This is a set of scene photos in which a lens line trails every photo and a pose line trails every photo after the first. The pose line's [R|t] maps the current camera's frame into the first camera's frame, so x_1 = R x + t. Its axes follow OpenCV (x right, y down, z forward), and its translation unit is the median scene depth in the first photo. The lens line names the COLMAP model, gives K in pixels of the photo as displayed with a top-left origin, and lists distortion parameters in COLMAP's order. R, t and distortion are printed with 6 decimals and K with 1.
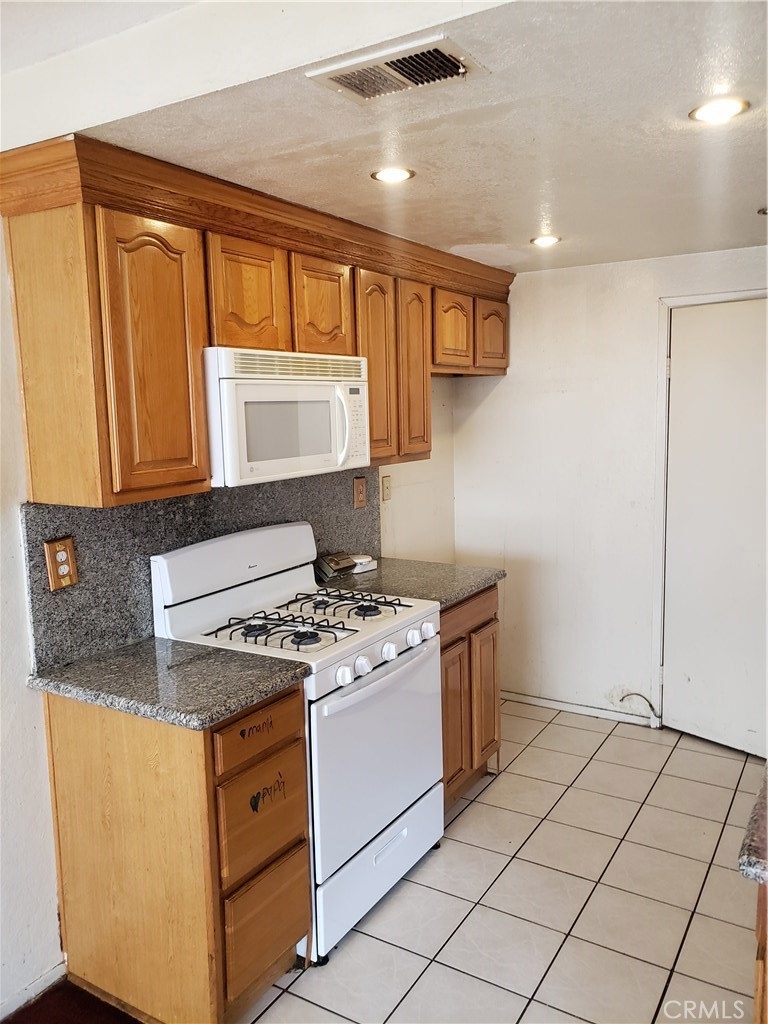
lens RADIAL K [[800.6, 0, 397.0], [0, 800.6, 496.3], [0, 0, 1]] dist [0.030699, -0.025866]
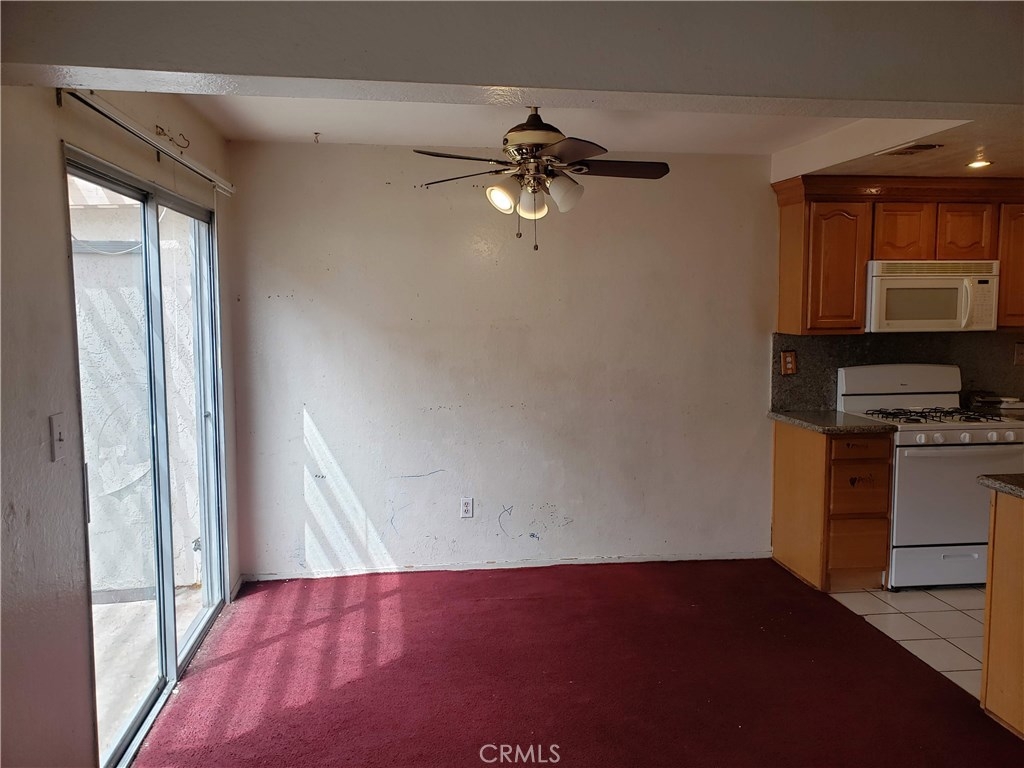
lens RADIAL K [[800.6, 0, 511.7], [0, 800.6, 379.5], [0, 0, 1]] dist [0.030699, -0.025866]
pose [[0.619787, 0.097616, -0.778675, 0.773106], [-0.102390, 0.993811, 0.043089, 0.107166], [0.778062, 0.053023, 0.625946, -0.886691]]
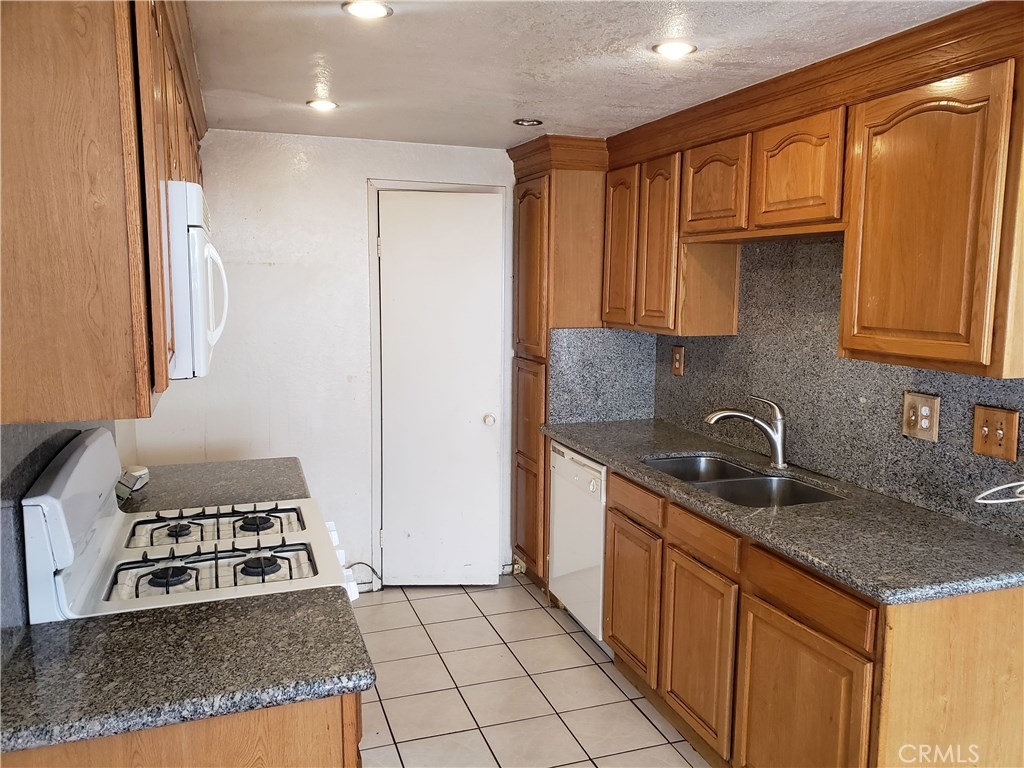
lens RADIAL K [[800.6, 0, 518.9], [0, 800.6, 382.5], [0, 0, 1]] dist [0.030699, -0.025866]
pose [[0.617478, -0.069823, 0.783483, -0.585603], [0.063590, 0.997223, 0.038755, -0.017596], [-0.784014, 0.025891, 0.620203, 0.317147]]
